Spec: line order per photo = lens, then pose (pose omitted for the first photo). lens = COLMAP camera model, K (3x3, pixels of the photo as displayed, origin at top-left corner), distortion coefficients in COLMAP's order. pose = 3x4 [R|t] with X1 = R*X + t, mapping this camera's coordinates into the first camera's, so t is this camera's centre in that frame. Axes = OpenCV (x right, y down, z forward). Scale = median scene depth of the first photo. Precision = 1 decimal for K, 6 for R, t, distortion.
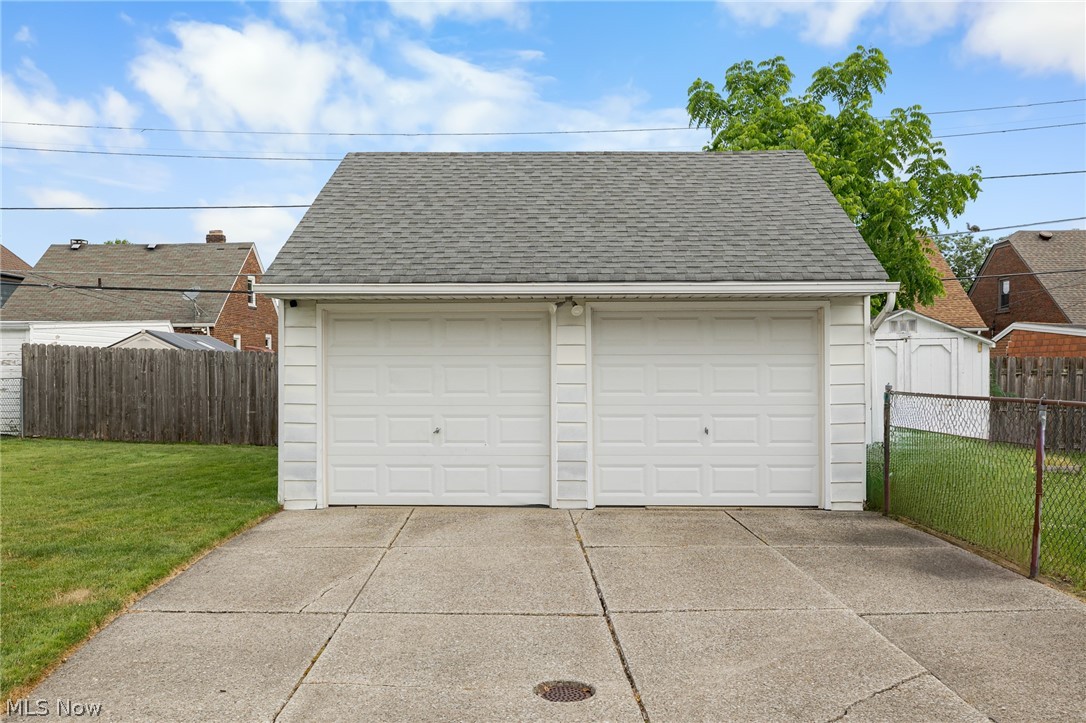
lens RADIAL K [[901.3, 0, 540.6], [0, 901.3, 362.6], [0, 0, 1]] dist [-0.002743, 0.006242]
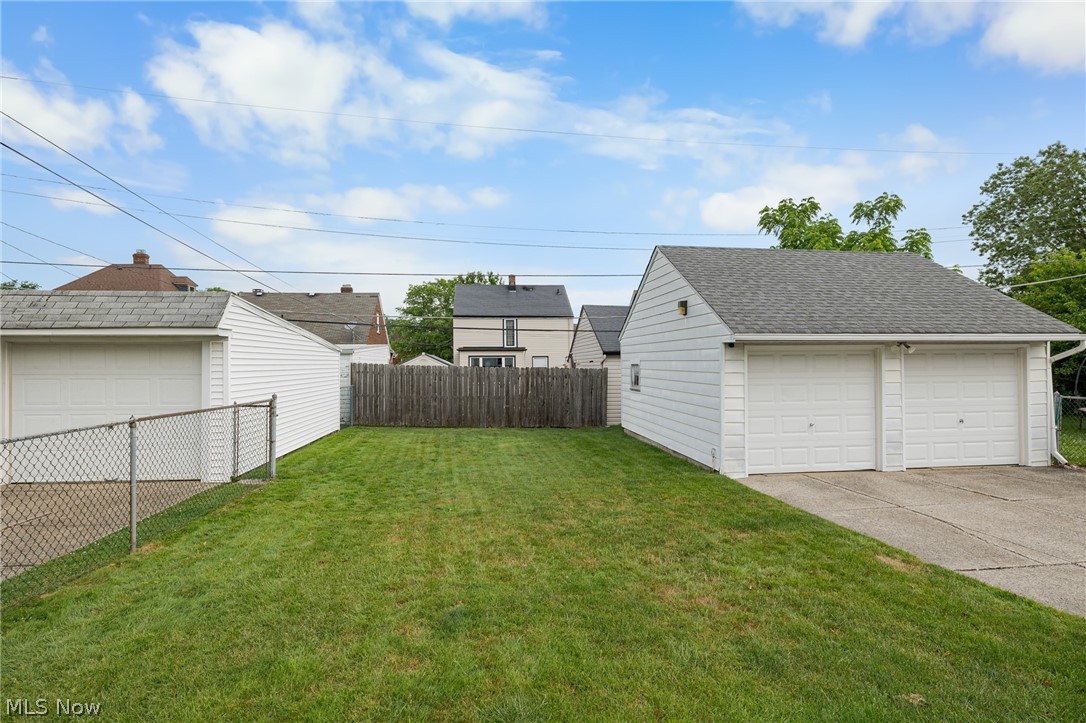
lens RADIAL K [[523.2, 0, 546.7], [0, 523.2, 362.4], [0, 0, 1]] dist [-0.002737, 0.000194]
pose [[0.986843, -0.004792, 0.161611, -0.455382], [0.004936, 0.999988, -0.000489, -0.023199], [-0.161607, 0.001280, 0.986854, 0.104042]]
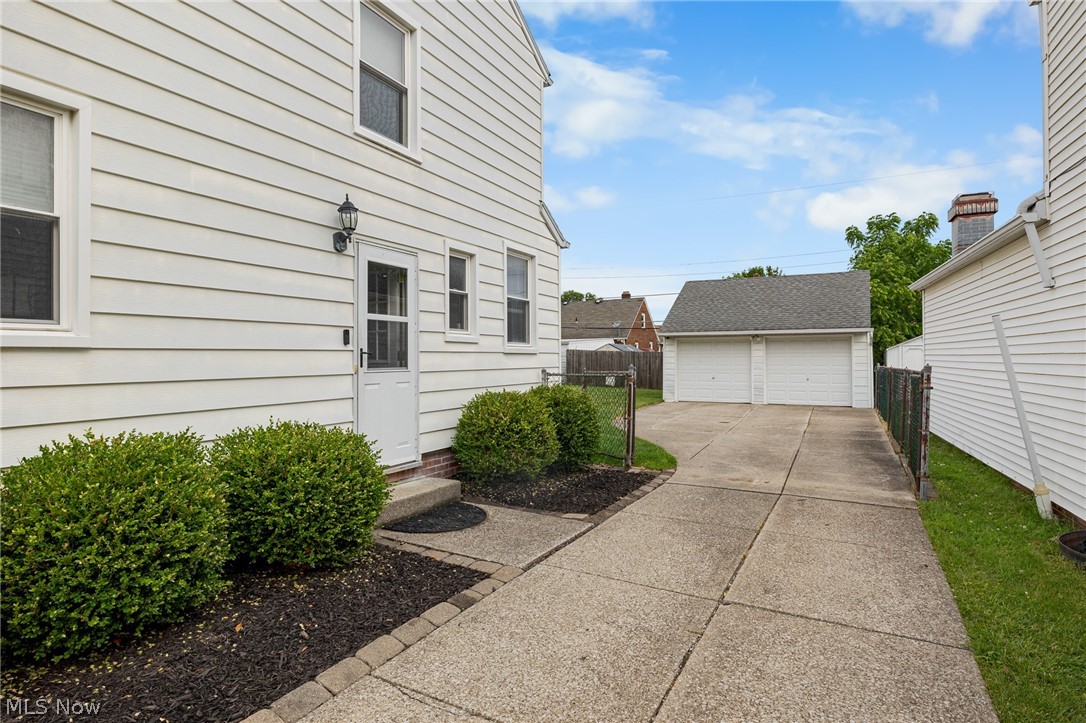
lens RADIAL K [[568.8, 0, 540.6], [0, 568.8, 363.4], [0, 0, 1]] dist [0.005964, 0.000804]
pose [[0.888627, 0.005990, -0.458591, 0.164270], [-0.000828, 0.999934, 0.011457, 0.002453], [0.458629, -0.009802, 0.888574, -0.653694]]
